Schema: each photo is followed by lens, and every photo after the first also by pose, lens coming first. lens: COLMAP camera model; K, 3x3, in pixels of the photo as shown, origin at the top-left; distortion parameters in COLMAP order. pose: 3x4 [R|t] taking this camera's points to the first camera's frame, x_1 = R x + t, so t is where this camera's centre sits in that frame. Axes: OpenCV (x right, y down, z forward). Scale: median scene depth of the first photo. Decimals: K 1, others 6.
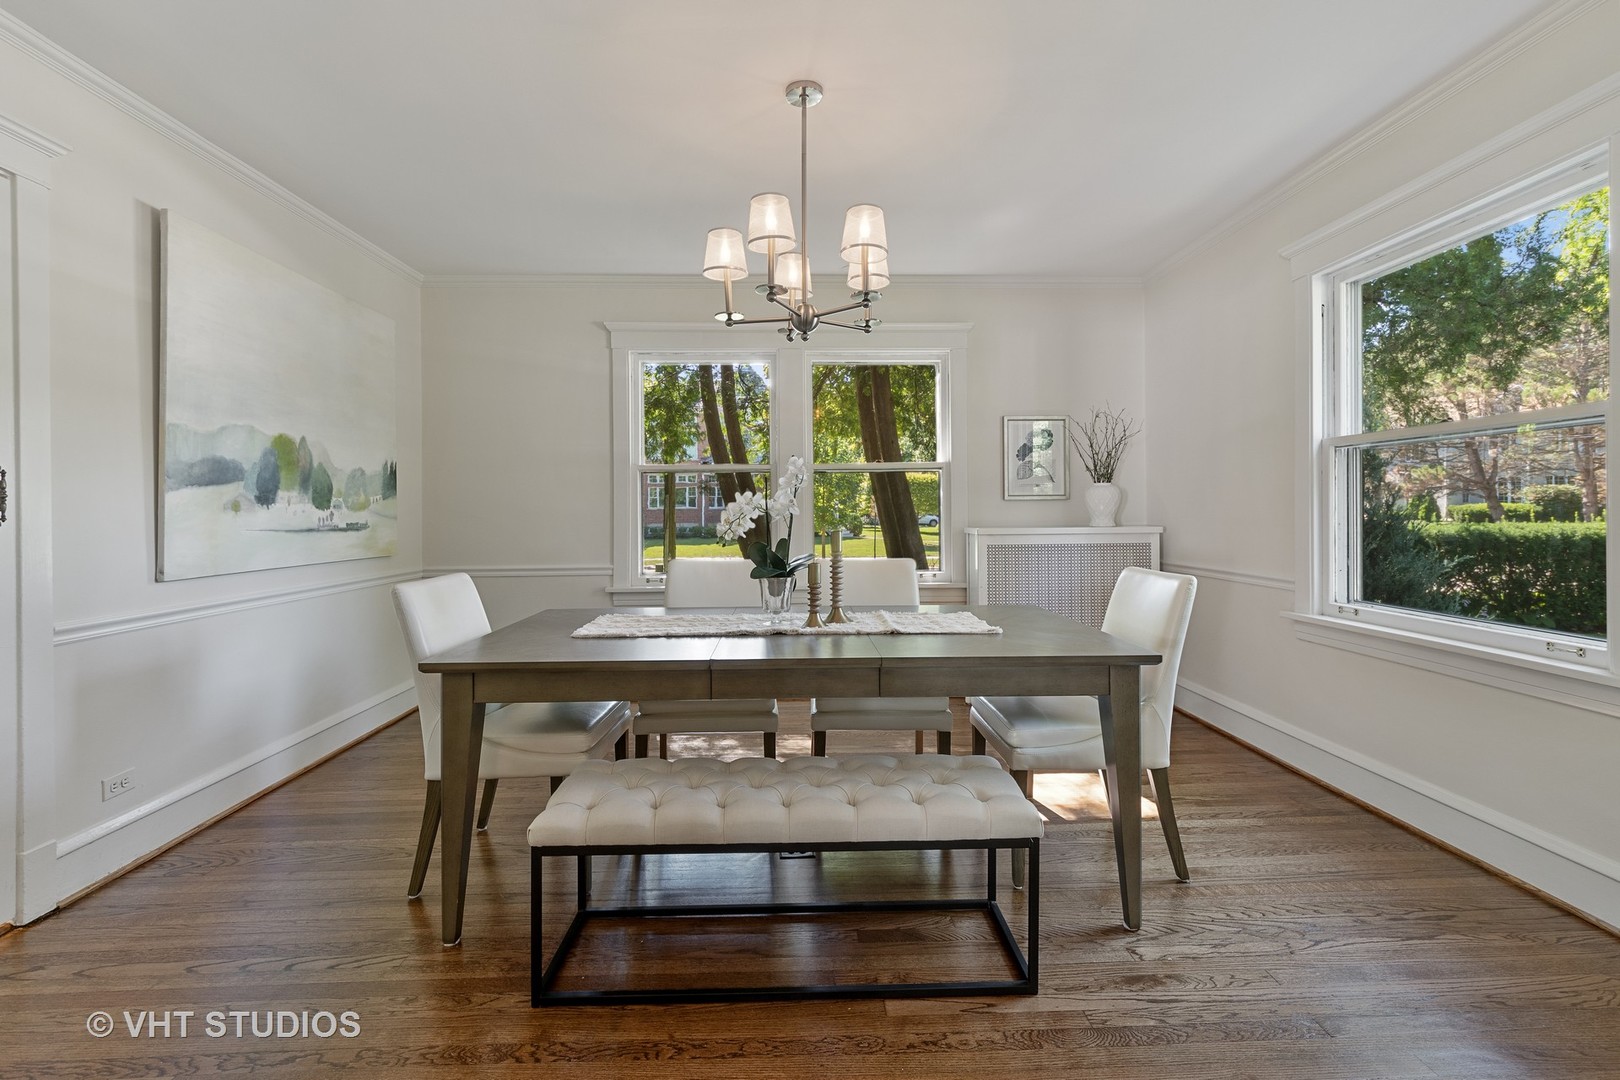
lens RADIAL K [[722.5, 0, 823.1], [0, 722.5, 509.7], [0, 0, 1]] dist [-0.001489, -0.001220]
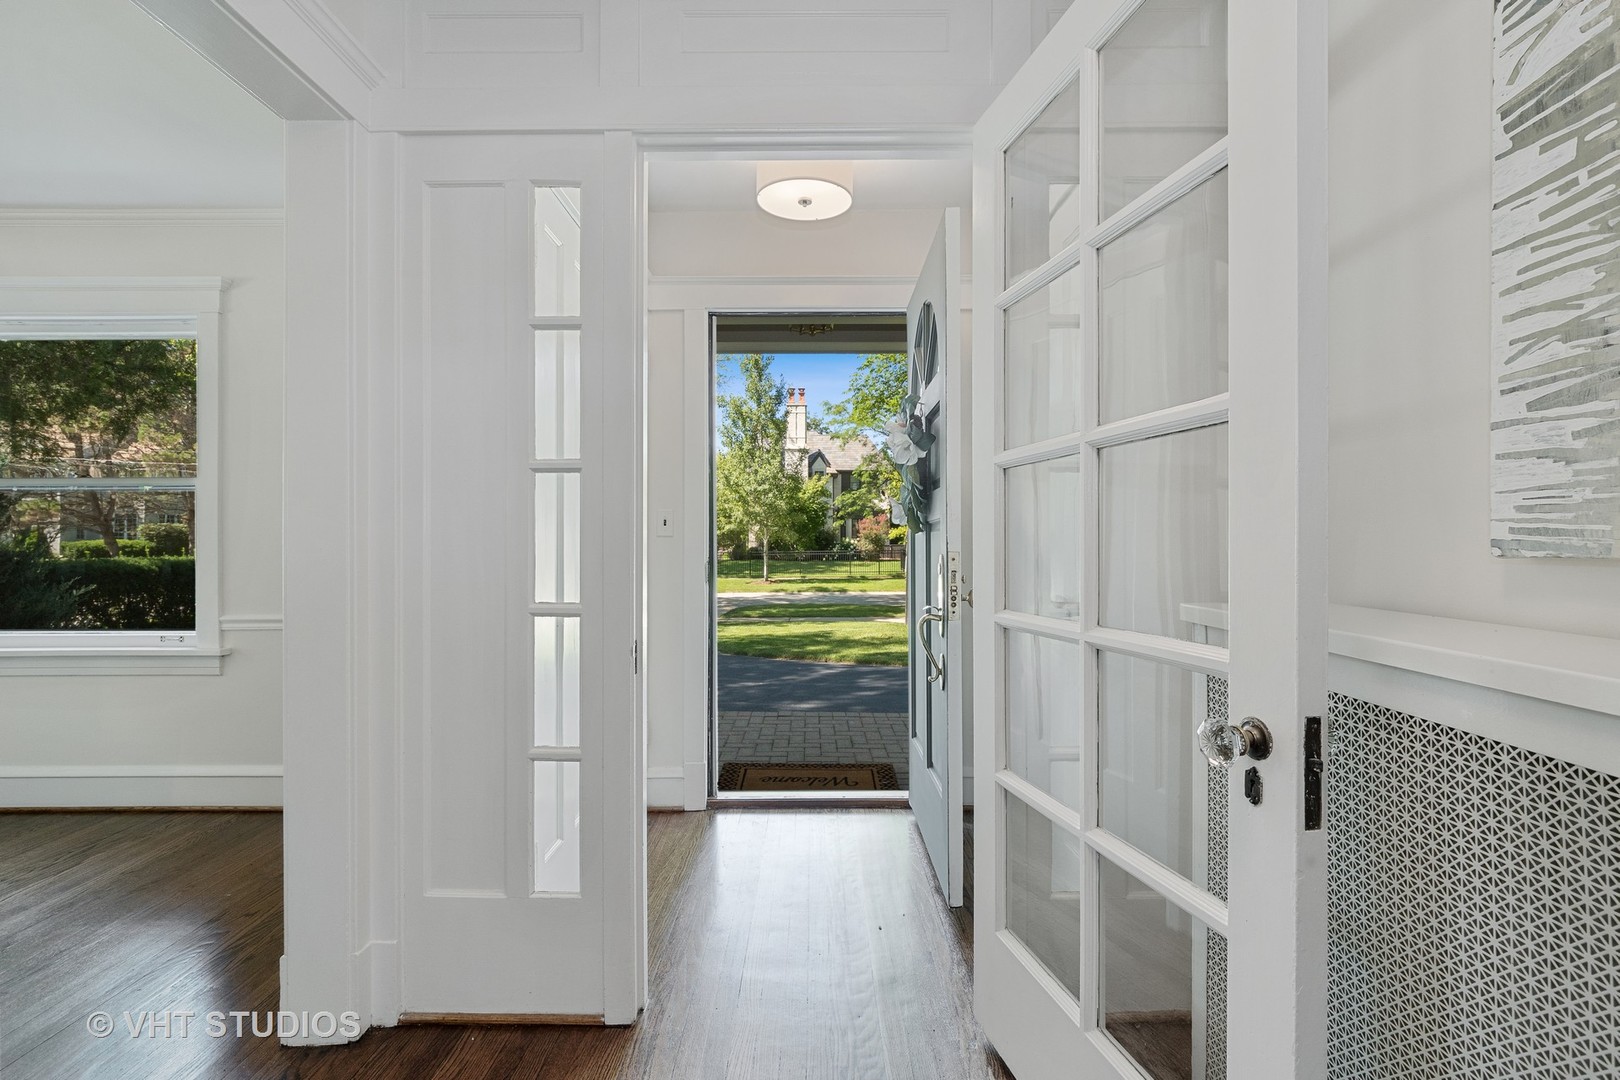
lens RADIAL K [[722.5, 0, 814.6], [0, 722.5, 544.1], [0, 0, 1]] dist [-0.001489, -0.001220]
pose [[0.045807, 0.000966, 0.998950, -0.298538], [0.000964, 0.999999, -0.001011, -0.002822], [-0.998950, 0.001009, 0.045806, -0.299768]]
